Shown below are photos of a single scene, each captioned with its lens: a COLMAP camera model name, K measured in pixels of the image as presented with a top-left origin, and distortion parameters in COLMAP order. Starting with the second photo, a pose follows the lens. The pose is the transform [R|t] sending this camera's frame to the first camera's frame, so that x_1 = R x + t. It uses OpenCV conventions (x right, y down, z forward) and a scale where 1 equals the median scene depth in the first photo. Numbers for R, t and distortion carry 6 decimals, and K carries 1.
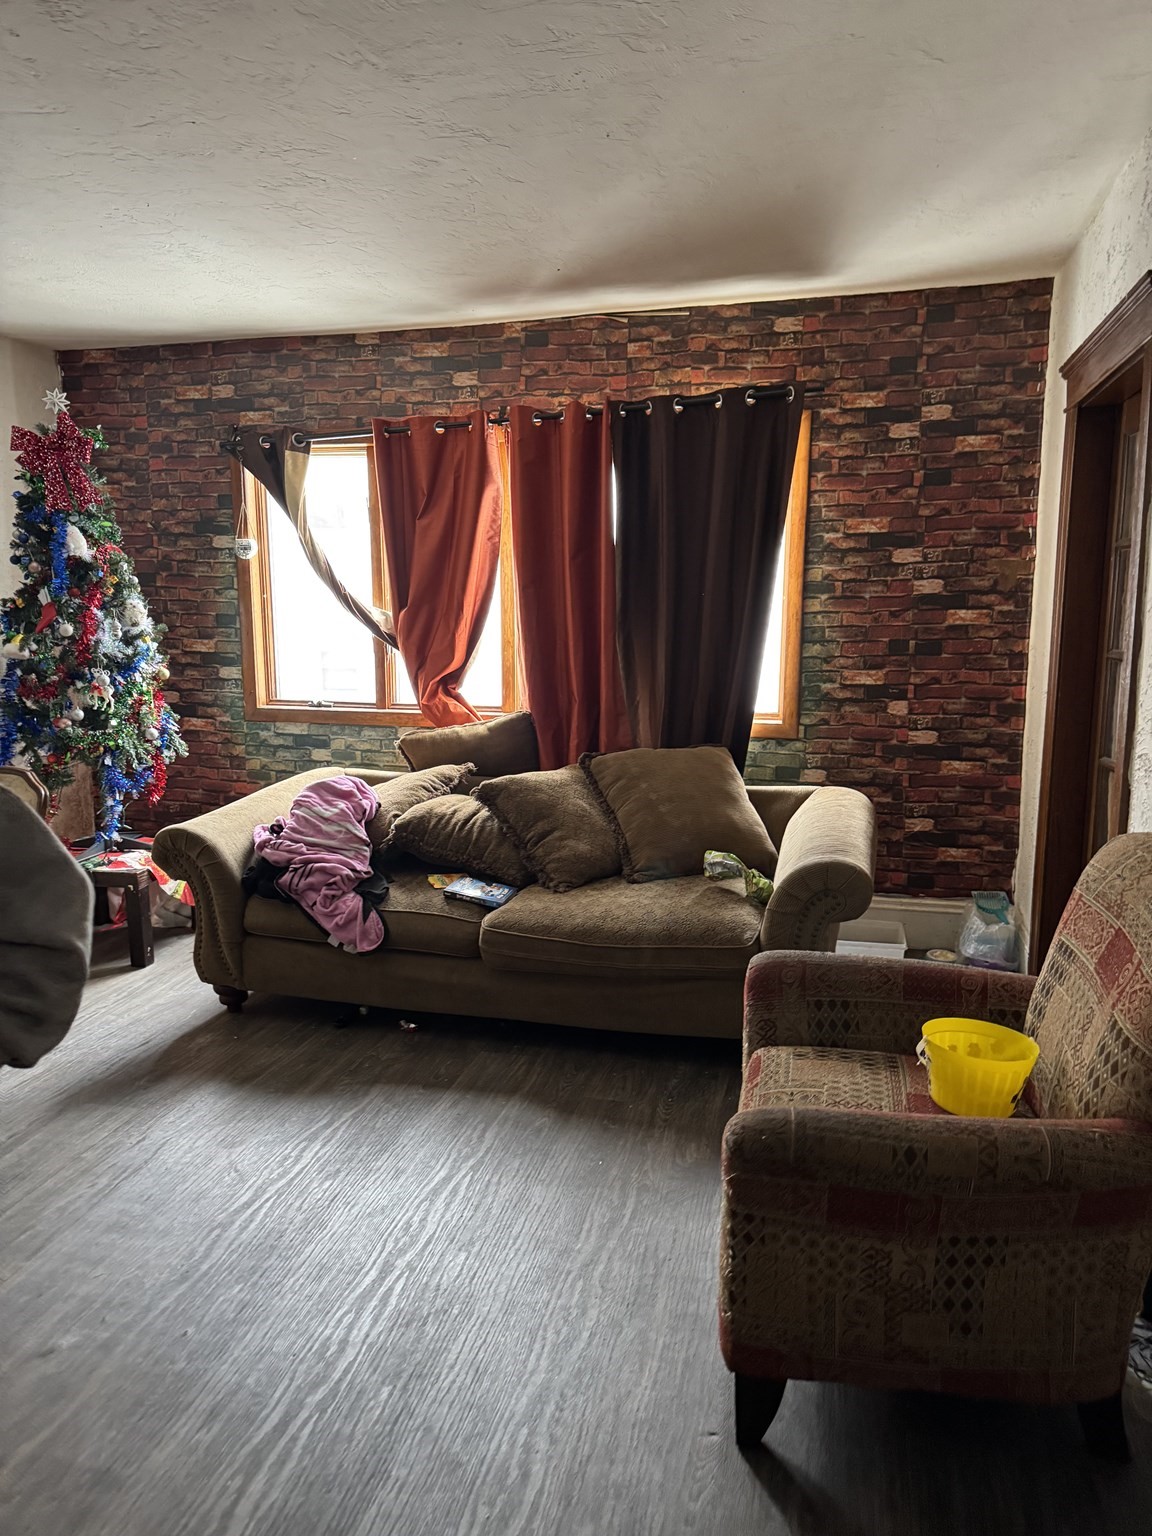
lens RADIAL K [[1071.1, 0, 569.0], [0, 1071.1, 777.8], [0, 0, 1]] dist [0.007858, -0.047141]
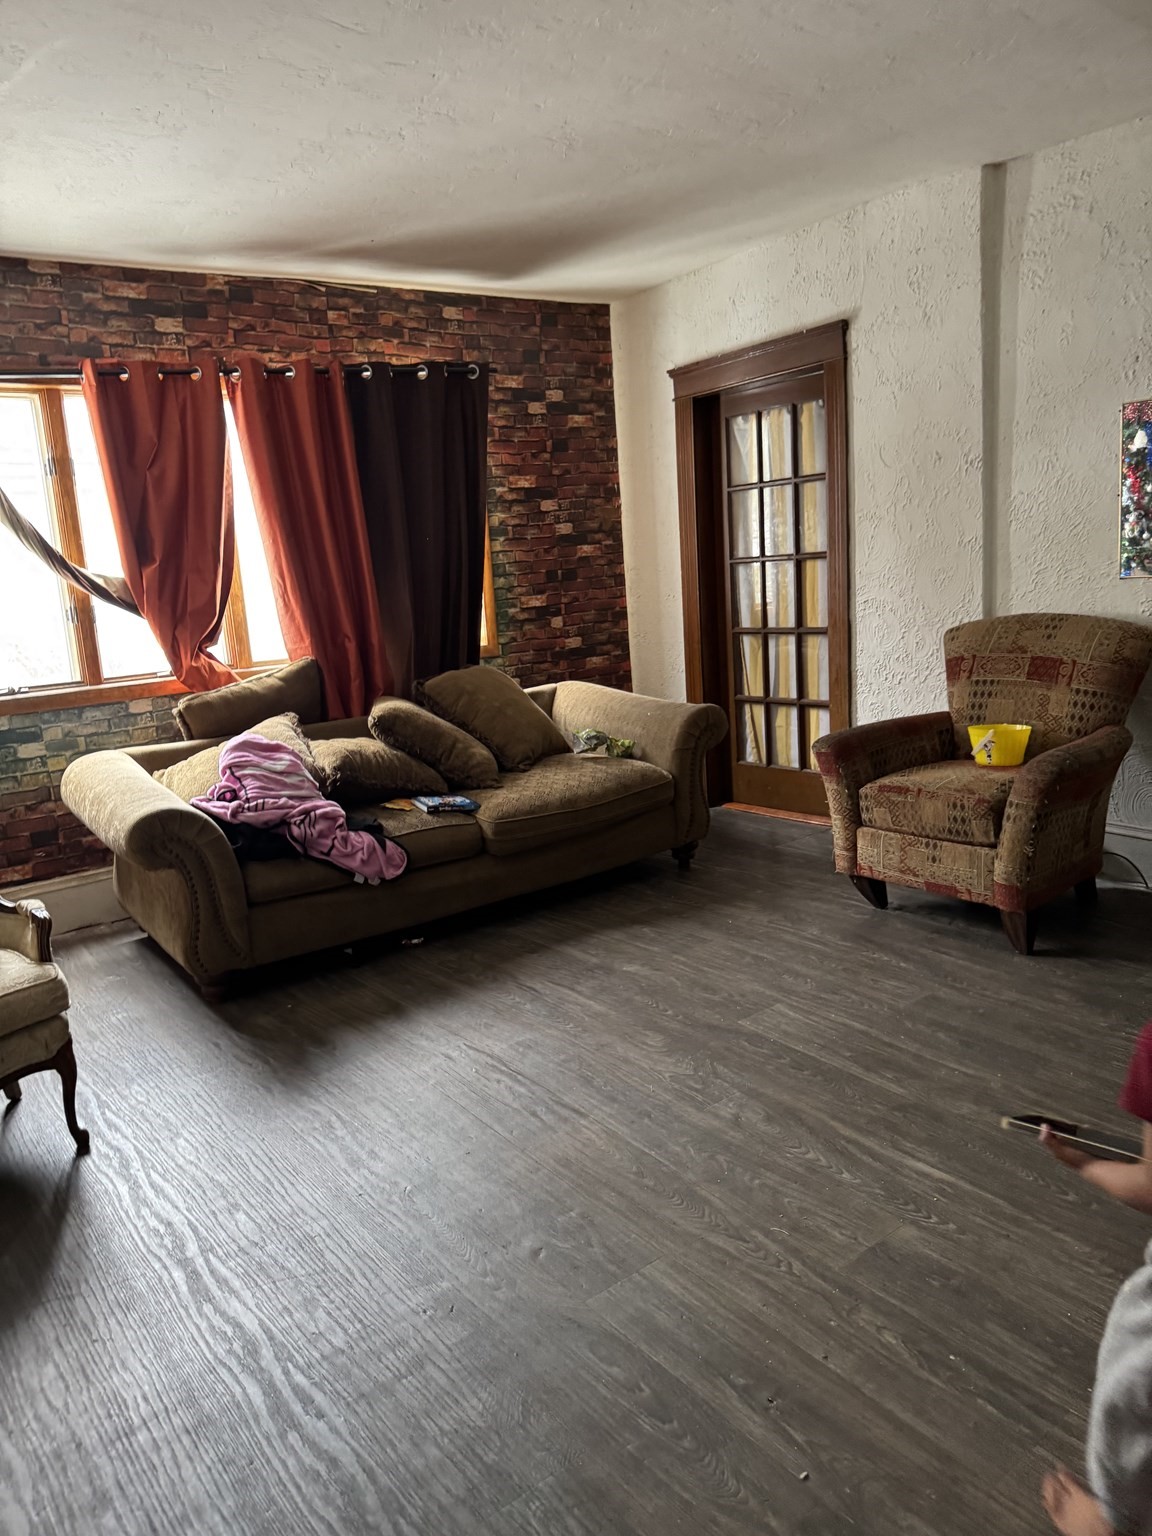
lens RADIAL K [[1071.1, 0, 574.9], [0, 1071.1, 778.8], [0, 0, 1]] dist [0.007858, -0.047141]
pose [[0.637803, -0.194348, 0.745276, -0.691879], [0.186315, 0.977833, 0.095545, 0.000439], [-0.747325, 0.077917, 0.659874, 0.137657]]
